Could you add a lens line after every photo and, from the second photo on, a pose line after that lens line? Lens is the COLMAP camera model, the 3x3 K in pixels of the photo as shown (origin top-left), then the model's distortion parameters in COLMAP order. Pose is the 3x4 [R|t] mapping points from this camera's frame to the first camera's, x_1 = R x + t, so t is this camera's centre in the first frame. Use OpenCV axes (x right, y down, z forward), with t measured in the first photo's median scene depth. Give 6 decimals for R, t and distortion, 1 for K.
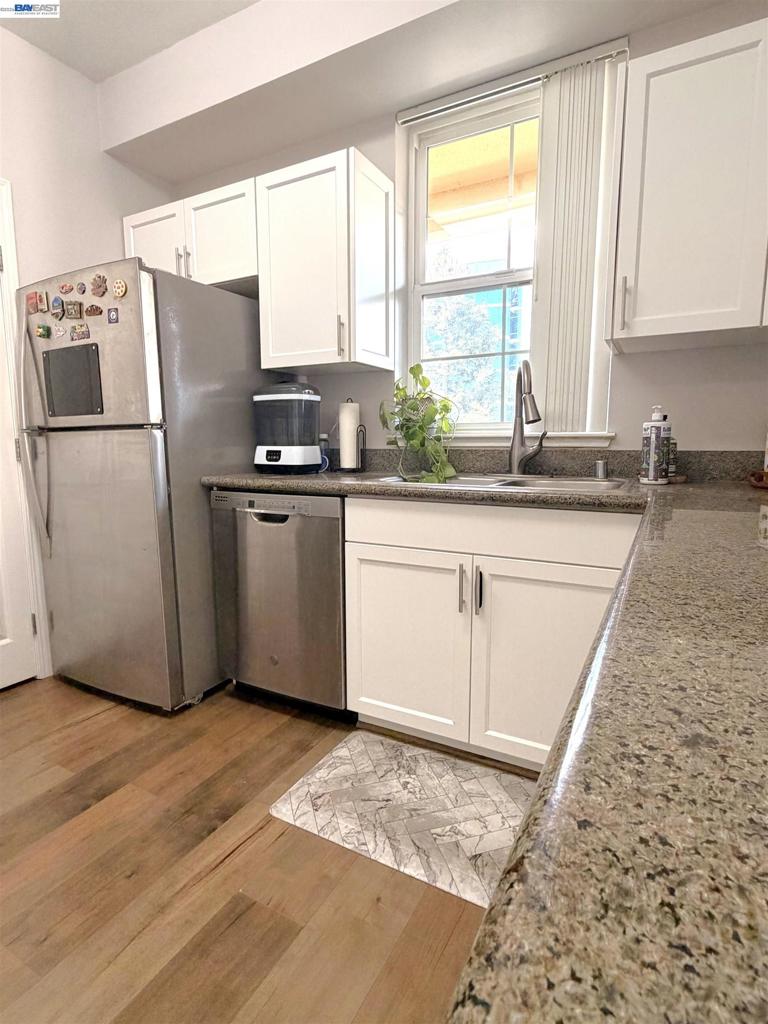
lens RADIAL K [[531.5, 0, 384.5], [0, 531.5, 511.5], [0, 0, 1]] dist [0.002135, 0.002587]
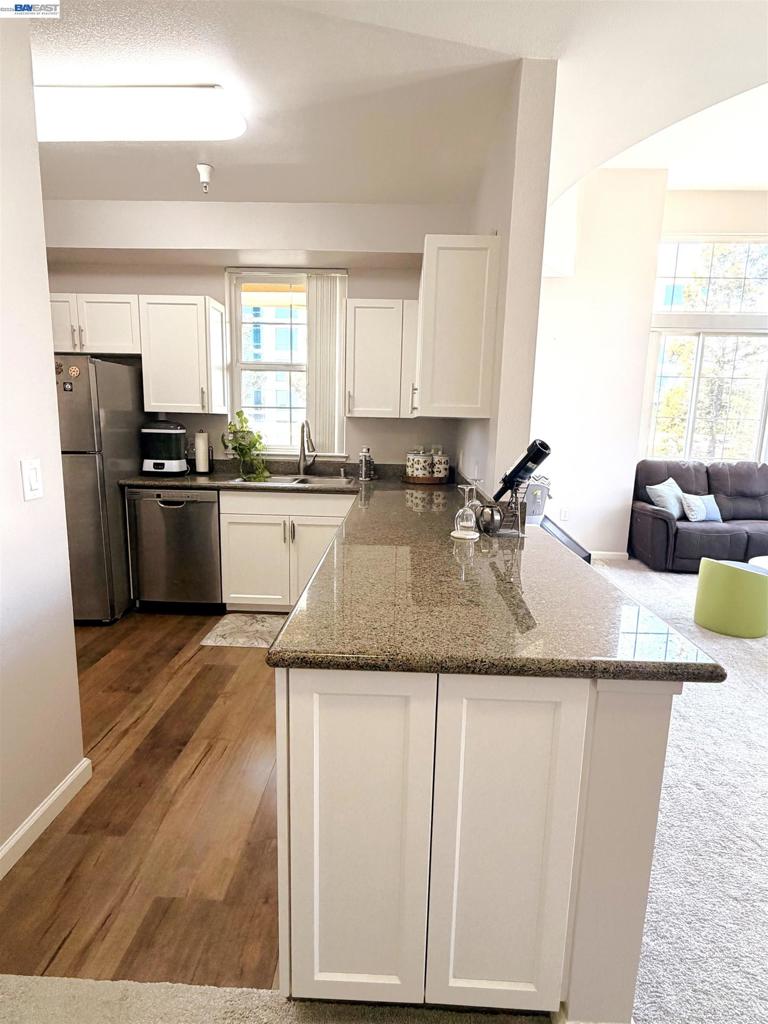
lens RADIAL K [[531.5, 0, 381.4], [0, 531.5, 515.1], [0, 0, 1]] dist [0.002135, 0.002587]
pose [[0.896217, -0.055374, 0.440146, -0.363255], [0.033846, 0.997822, 0.056617, -0.025293], [-0.442322, -0.035844, 0.896140, -0.891983]]
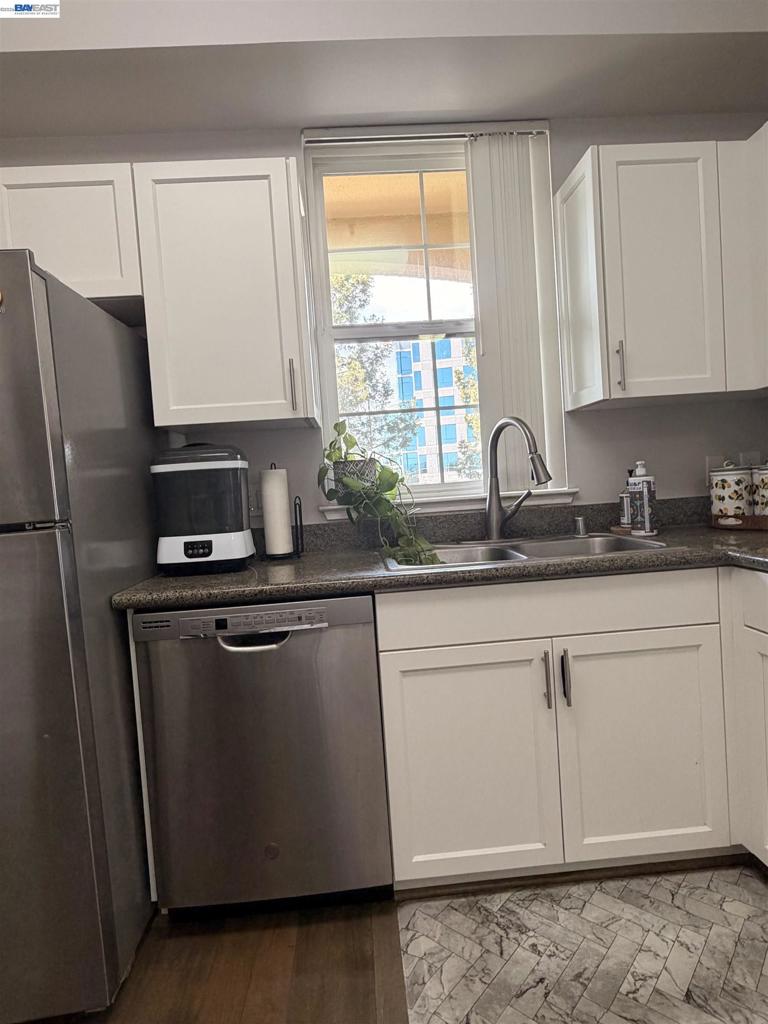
lens RADIAL K [[595.7, 0, 384.1], [0, 595.7, 511.1], [0, 0, 1]] dist [0.008051, -0.002321]
pose [[0.847340, -0.080695, 0.524884, -0.455377], [0.135867, 0.988433, -0.067375, -0.076740], [-0.513376, 0.128404, 0.848503, 0.231414]]
